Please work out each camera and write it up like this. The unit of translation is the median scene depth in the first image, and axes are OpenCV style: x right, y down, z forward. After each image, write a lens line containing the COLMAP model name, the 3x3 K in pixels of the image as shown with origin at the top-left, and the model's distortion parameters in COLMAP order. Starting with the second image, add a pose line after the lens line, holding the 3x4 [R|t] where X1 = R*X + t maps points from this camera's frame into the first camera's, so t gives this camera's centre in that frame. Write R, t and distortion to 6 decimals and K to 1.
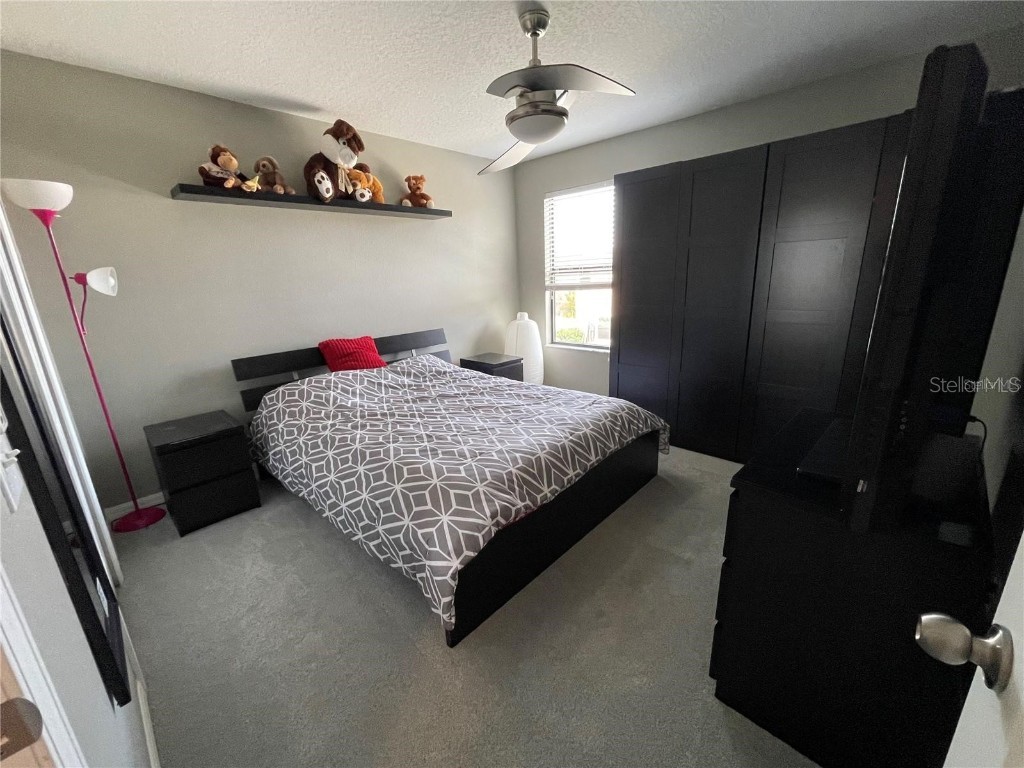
lens RADIAL K [[416.3, 0, 512.0], [0, 416.3, 384.0], [0, 0, 1]] dist [0.000749, 0.000003]
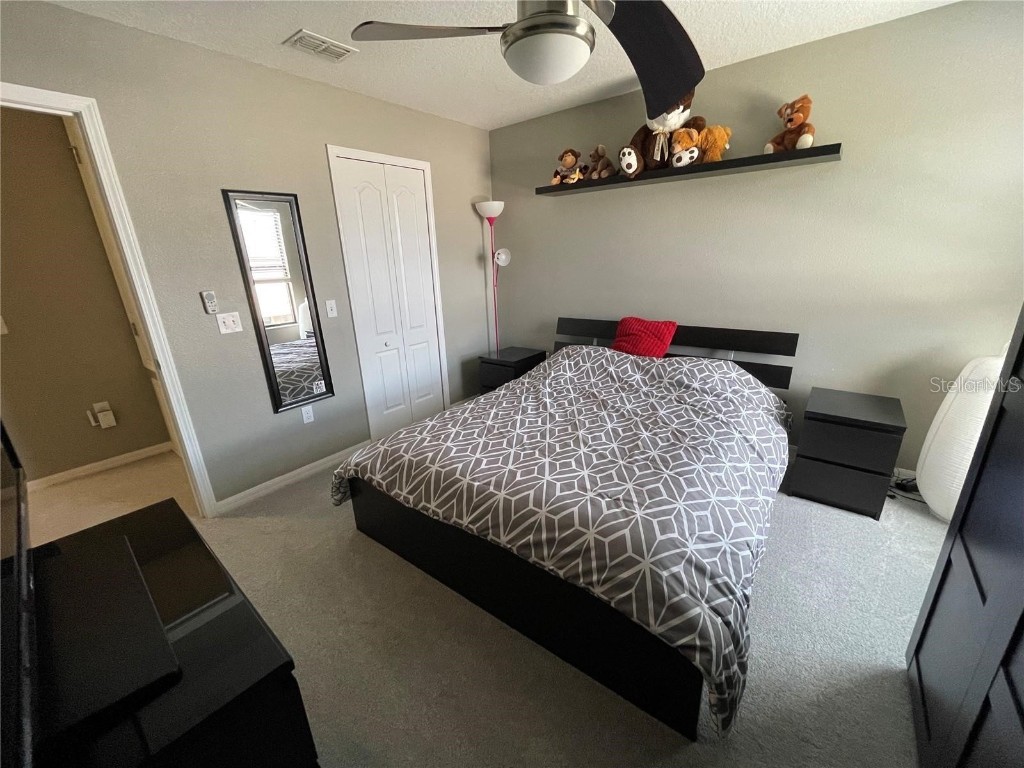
lens RADIAL K [[416.3, 0, 512.0], [0, 416.3, 384.0], [0, 0, 1]] dist [0.000749, 0.000003]
pose [[0.093683, 0.332293, -0.938512, 0.628181], [-0.224941, 0.925347, 0.305178, -0.231191], [0.969858, 0.182520, 0.161435, 0.678445]]
